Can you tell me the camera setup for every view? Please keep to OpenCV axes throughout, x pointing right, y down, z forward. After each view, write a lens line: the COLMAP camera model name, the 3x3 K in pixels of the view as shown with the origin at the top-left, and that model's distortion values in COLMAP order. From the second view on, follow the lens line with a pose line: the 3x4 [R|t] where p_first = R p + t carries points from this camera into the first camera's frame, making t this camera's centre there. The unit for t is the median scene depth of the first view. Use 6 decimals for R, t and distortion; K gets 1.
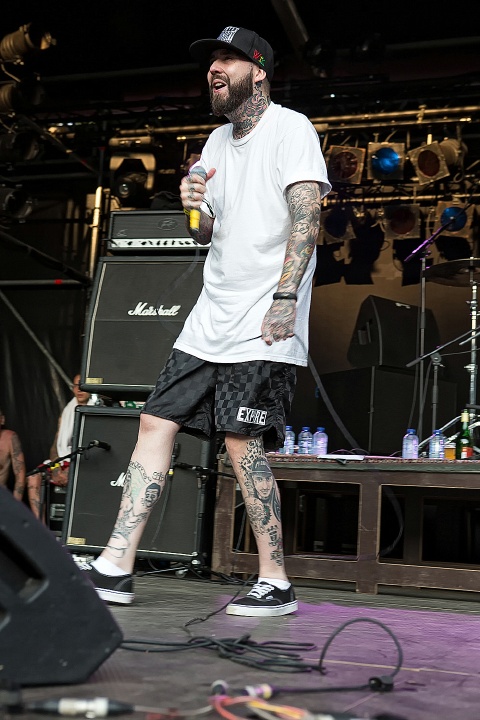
lens RADIAL K [[1095.9, 0, 240.0], [0, 1095.9, 360.0], [0, 0, 1]] dist [0.049571, -0.077999]
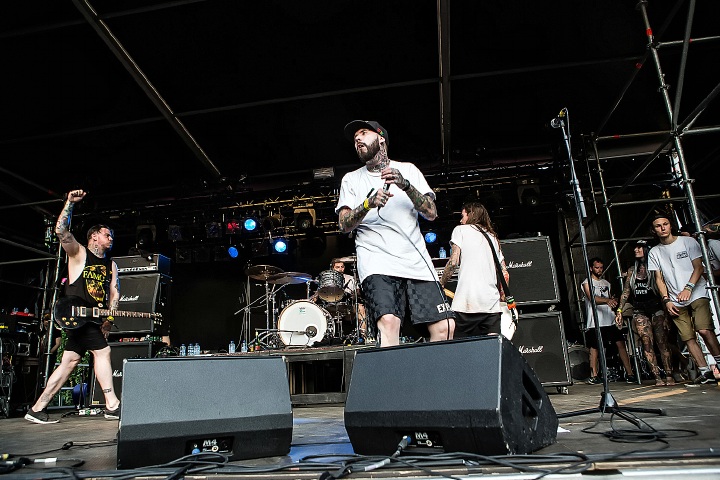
lens RADIAL K [[505.1, 0, 361.2], [0, 505.1, 240.7], [0, 0, 1]] dist [-0.108156, 0.107616]
pose [[0.977953, -0.062228, 0.199339, 0.198940], [0.084834, 0.990639, -0.106944, -0.012422], [-0.190819, 0.121496, 0.974077, -0.140656]]
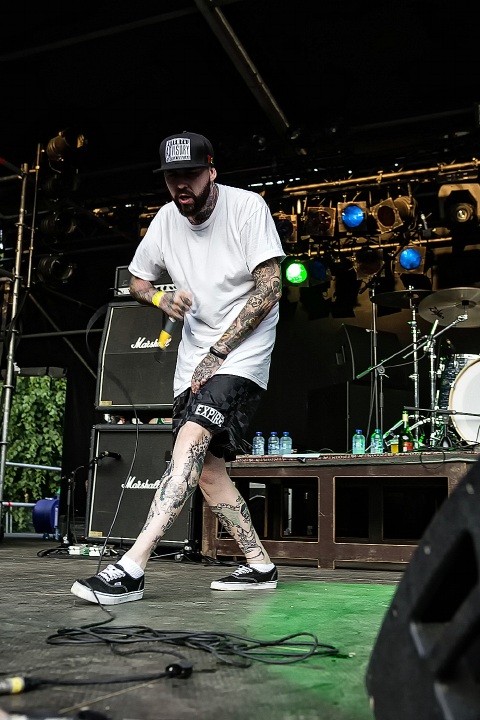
lens RADIAL K [[838.9, 0, 236.7], [0, 838.9, 358.6], [0, 0, 1]] dist [-0.033257, -0.005759]
pose [[0.996186, -0.053347, -0.069045, 0.079051], [0.050807, 0.997984, -0.038039, 0.011998], [0.070935, 0.034386, 0.996888, 0.067284]]
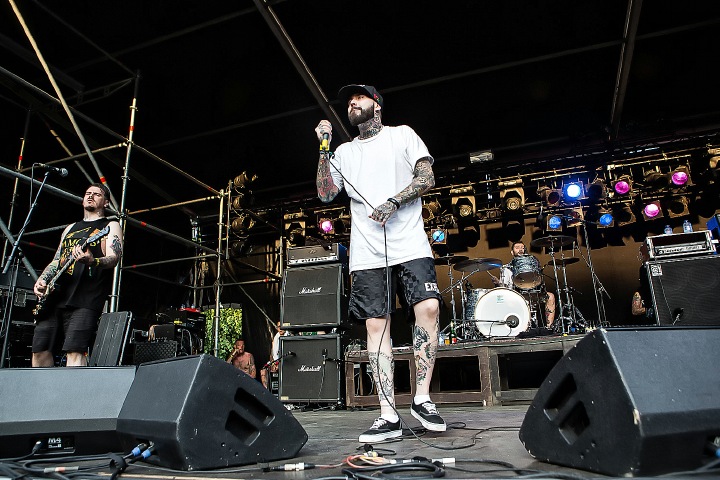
lens RADIAL K [[505.1, 0, 361.2], [0, 505.1, 240.7], [0, 0, 1]] dist [-0.108156, 0.107616]
pose [[0.995075, -0.094644, 0.029452, 0.004805], [0.097616, 0.987287, -0.125441, -0.006431], [-0.017205, 0.127699, 0.991664, -0.037116]]
